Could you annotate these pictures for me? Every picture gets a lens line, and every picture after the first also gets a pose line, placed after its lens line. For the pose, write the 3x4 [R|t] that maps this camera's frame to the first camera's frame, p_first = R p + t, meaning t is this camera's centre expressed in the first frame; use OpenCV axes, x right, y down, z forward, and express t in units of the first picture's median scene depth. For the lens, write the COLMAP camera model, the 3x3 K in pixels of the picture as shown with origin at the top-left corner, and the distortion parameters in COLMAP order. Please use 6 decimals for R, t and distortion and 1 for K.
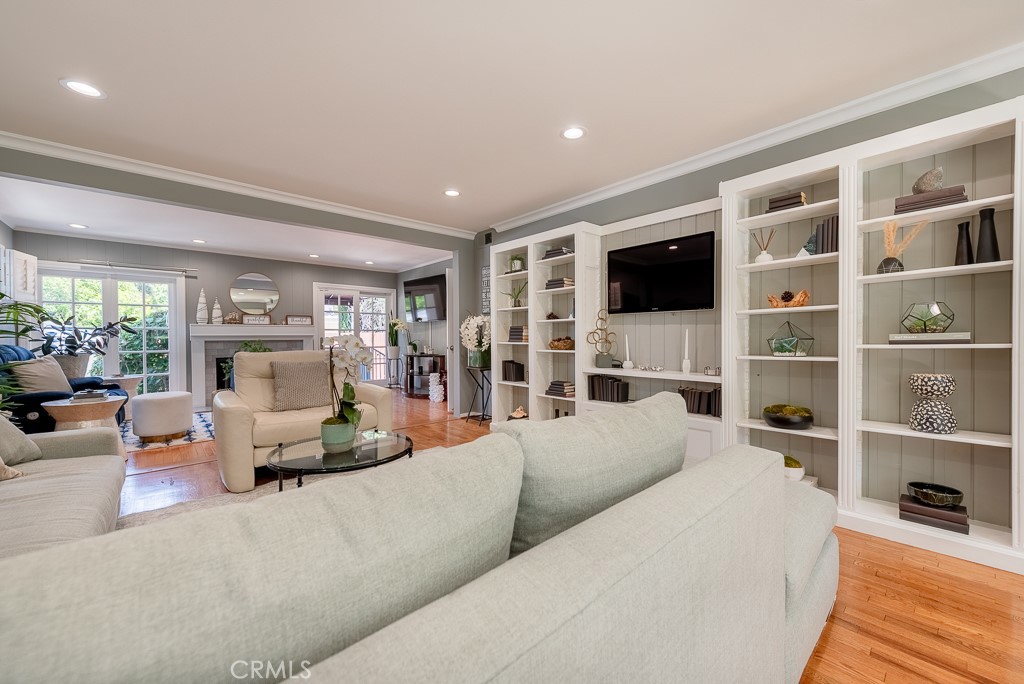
lens RADIAL K [[397.1, 0, 512.0], [0, 397.1, 342.0], [0, 0, 1]] dist [0.000061, -0.000010]
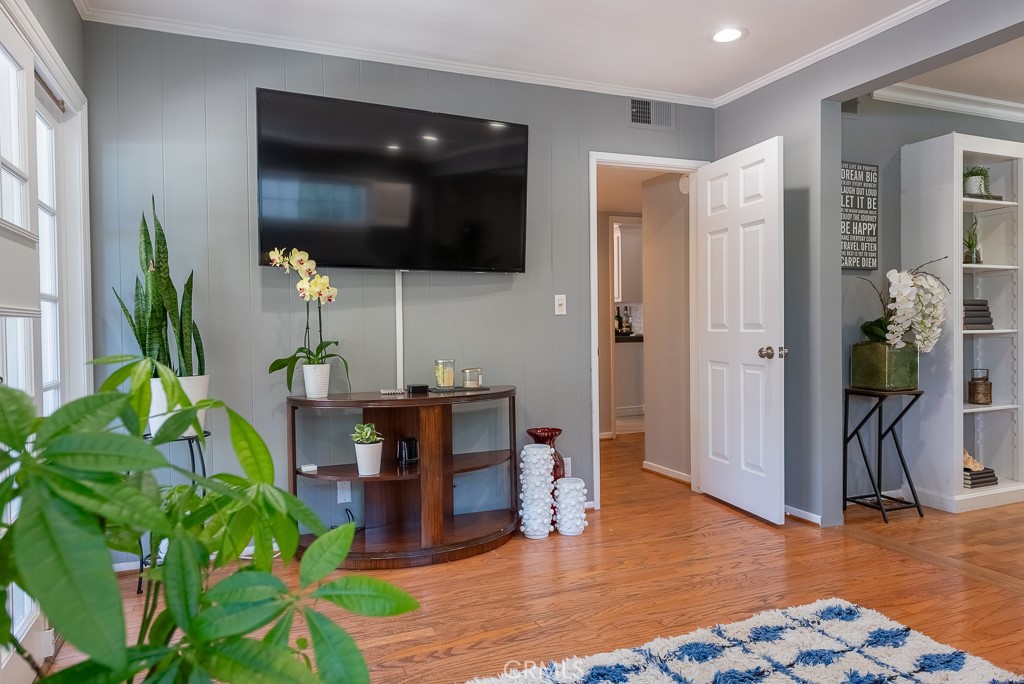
lens RADIAL K [[687.4, 0, 512.0], [0, 687.4, 342.0], [0, 0, 1]] dist [0.001365, 0.000689]
pose [[0.322506, -0.028217, 0.946147, -1.344286], [0.023135, 0.999492, 0.021922, -0.022908], [-0.946285, 0.014820, 0.322995, 1.627277]]
